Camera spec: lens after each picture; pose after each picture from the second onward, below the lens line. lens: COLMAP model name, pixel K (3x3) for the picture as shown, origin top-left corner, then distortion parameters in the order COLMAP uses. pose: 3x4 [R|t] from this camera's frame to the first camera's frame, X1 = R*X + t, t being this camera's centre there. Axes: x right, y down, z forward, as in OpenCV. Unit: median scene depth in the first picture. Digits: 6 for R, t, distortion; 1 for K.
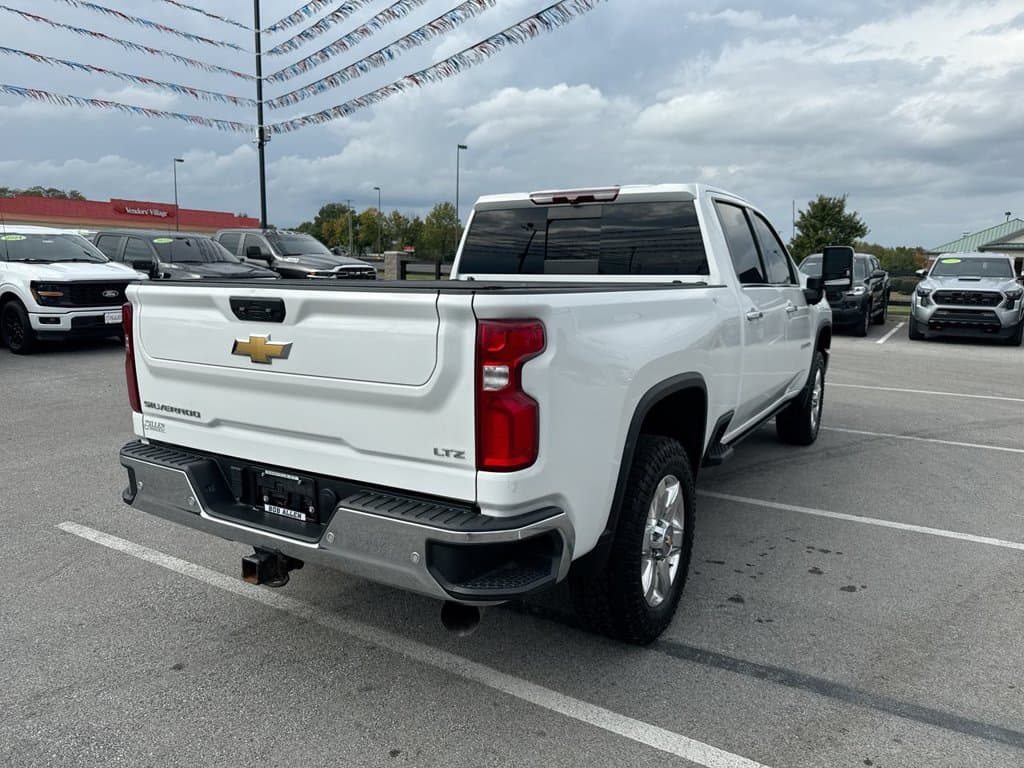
lens RADIAL K [[718.8, 0, 521.5], [0, 718.8, 386.7], [0, 0, 1]] dist [0.059553, -0.093571]
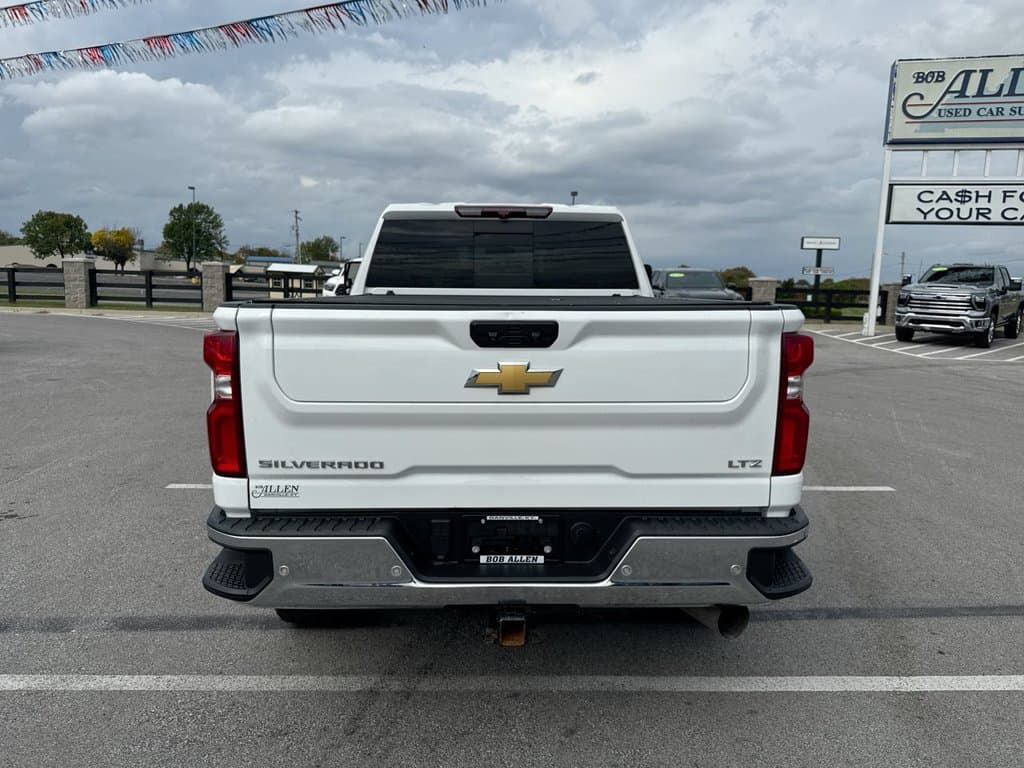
lens RADIAL K [[721.1, 0, 521.5], [0, 721.1, 384.1], [0, 0, 1]] dist [-0.000050, -0.007067]
pose [[0.845178, -0.075845, 0.529076, -0.515633], [0.083914, 0.996434, 0.008793, -0.032987], [-0.527856, 0.036966, 0.848529, 0.158302]]
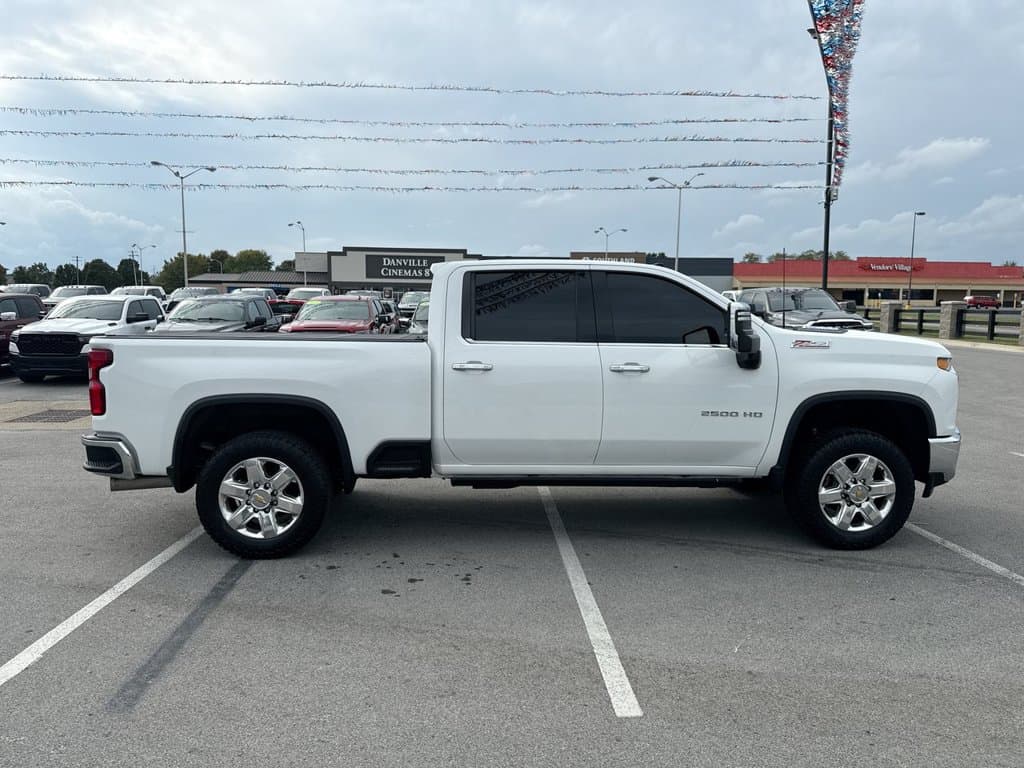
lens RADIAL K [[724.3, 0, 508.2], [0, 724.3, 384.7], [0, 0, 1]] dist [0.060834, -0.098559]
pose [[0.551853, 0.068068, -0.831159, 1.454781], [-0.131695, 0.991270, -0.006259, -0.075721], [0.823477, 0.112914, 0.556000, 0.429496]]
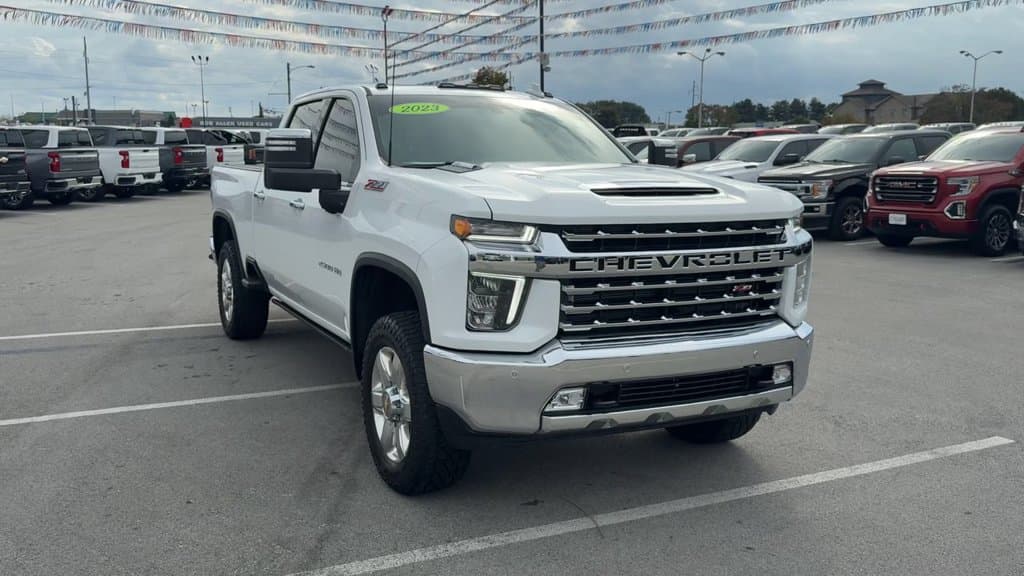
lens RADIAL K [[905.2, 0, 511.1], [0, 905.2, 269.7], [0, 0, 1]] dist [0.154328, -0.337235]
pose [[-0.536974, 0.087932, -0.839003, 1.573825], [-0.149111, 0.969000, 0.196989, -0.386679], [0.830316, 0.230883, -0.507216, 2.405641]]
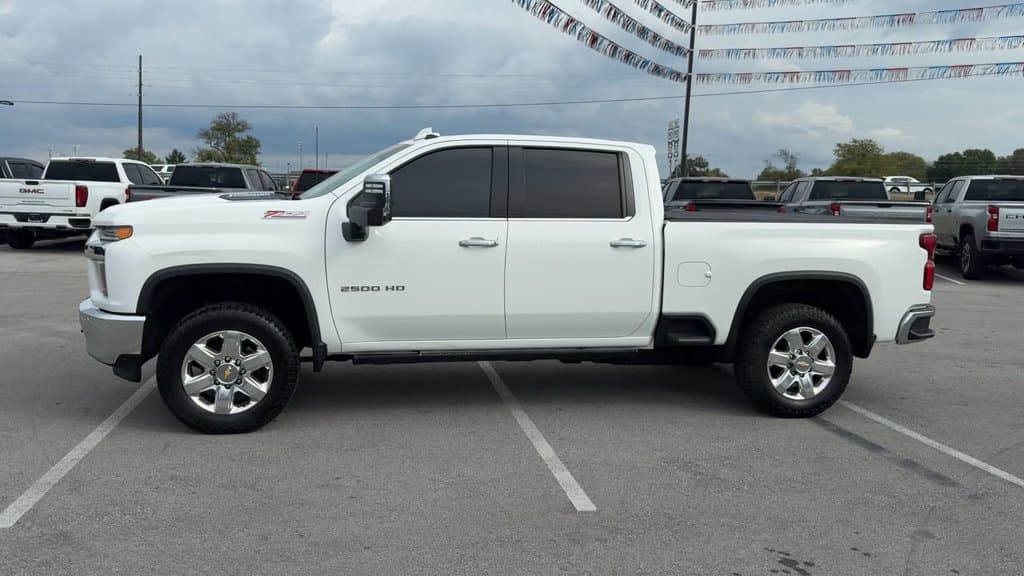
lens RADIAL K [[807.3, 0, 507.8], [0, 807.3, 267.7], [0, 0, 1]] dist [0.081071, -0.124404]
pose [[-0.661287, -0.102499, 0.743097, -1.087646], [0.083718, 0.974348, 0.208897, -0.443381], [-0.745447, 0.200352, -0.635742, 2.485784]]
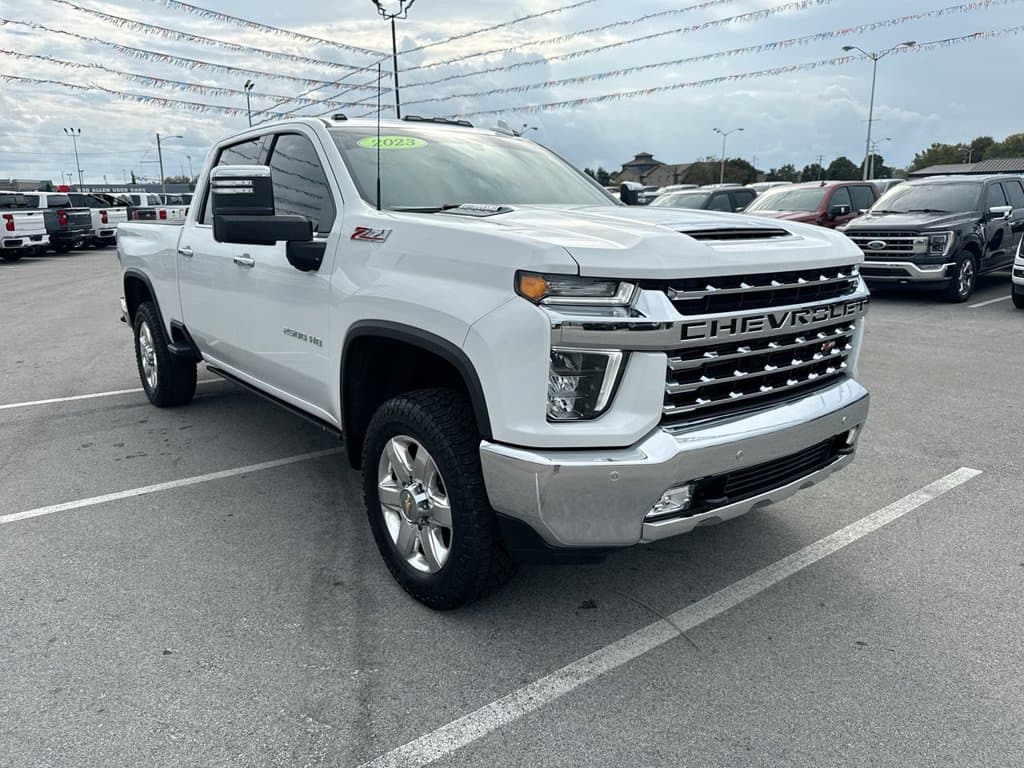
lens RADIAL K [[724.3, 0, 508.2], [0, 724.3, 384.7], [0, 0, 1]] dist [0.060834, -0.098559]
pose [[-0.361636, 0.200721, -0.910456, 1.330906], [-0.148017, 0.951803, 0.268630, -0.308249], [0.920495, 0.231909, -0.314496, 2.034279]]
